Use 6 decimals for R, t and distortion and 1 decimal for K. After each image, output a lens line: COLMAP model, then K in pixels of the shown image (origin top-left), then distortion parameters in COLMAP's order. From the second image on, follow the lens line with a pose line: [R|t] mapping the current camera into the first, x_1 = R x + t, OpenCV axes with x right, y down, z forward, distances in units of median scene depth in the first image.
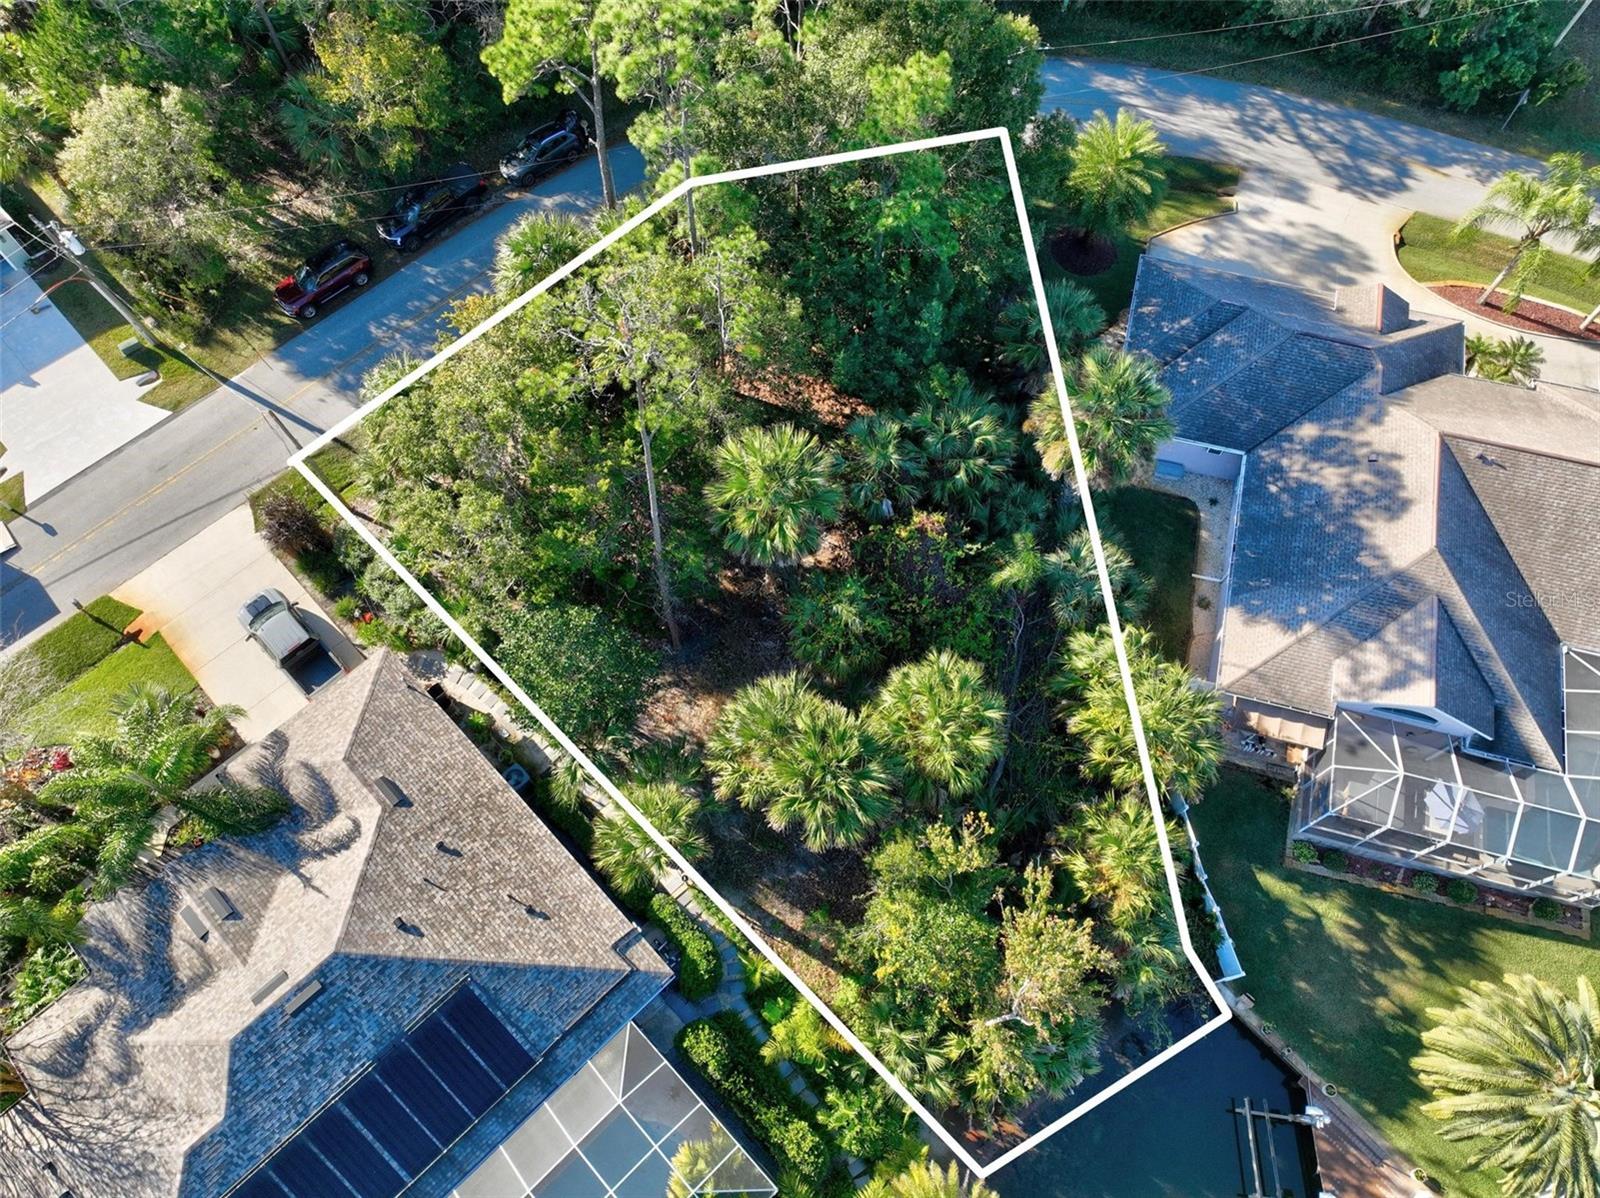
lens RADIAL K [[1129.5, 0, 803.8], [0, 1129.5, 603.6], [0, 0, 1]] dist [0.000767, 0.016273]
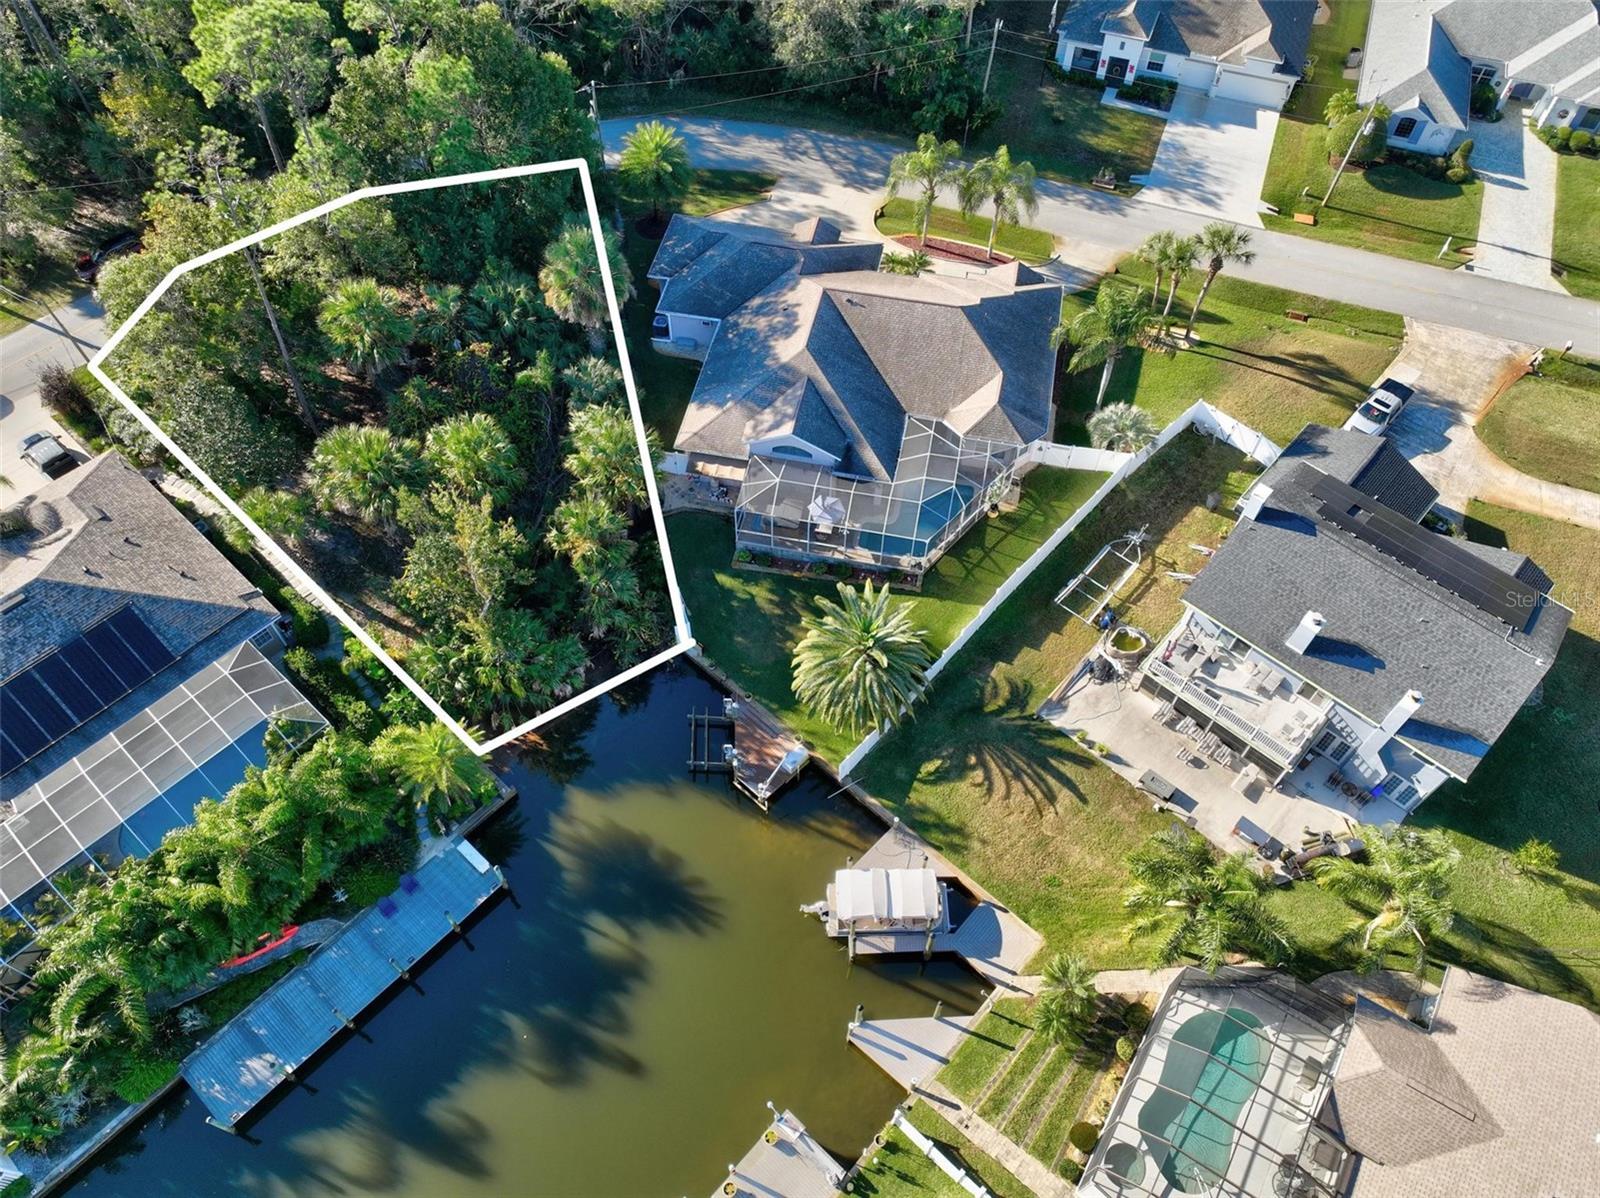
lens RADIAL K [[1129.5, 0, 802.1], [0, 1129.5, 599.9], [0, 0, 1]] dist [0.000767, 0.016273]
pose [[0.998216, -0.046966, 0.036862, 0.470450], [0.052360, 0.985315, -0.162522, 0.529758], [-0.028687, 0.164162, 0.986016, -0.456408]]
